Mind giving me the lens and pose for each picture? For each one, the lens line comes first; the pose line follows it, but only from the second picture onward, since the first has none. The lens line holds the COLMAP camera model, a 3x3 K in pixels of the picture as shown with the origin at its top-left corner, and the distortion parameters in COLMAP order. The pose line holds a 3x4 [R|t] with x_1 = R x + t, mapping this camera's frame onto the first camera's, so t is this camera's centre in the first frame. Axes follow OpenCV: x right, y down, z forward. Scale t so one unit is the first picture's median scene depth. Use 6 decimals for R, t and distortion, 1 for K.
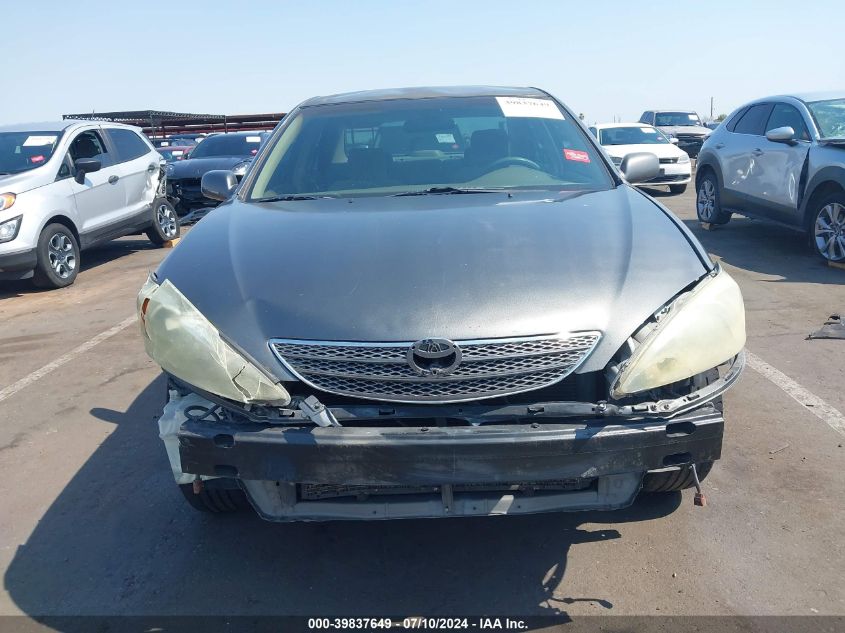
lens RADIAL K [[657.1, 0, 419.9], [0, 657.1, 292.3], [0, 0, 1]] dist [0.088921, -0.119144]
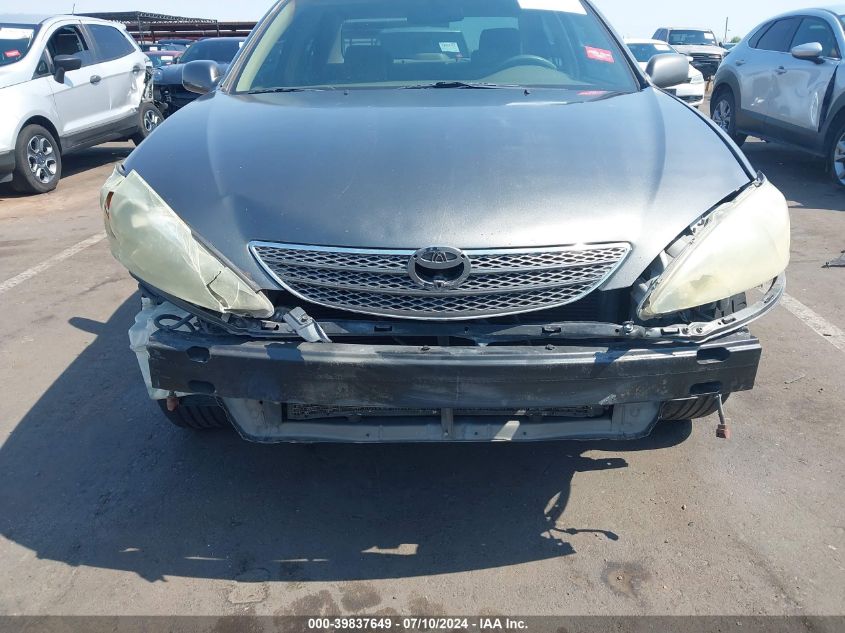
lens RADIAL K [[657.1, 0, 419.9], [0, 657.1, 292.3], [0, 0, 1]] dist [0.088921, -0.119144]
pose [[0.999570, 0.027946, 0.008866, -0.008958], [-0.028784, 0.992874, 0.115638, 0.026703], [-0.005571, -0.115844, 0.993252, 0.111326]]
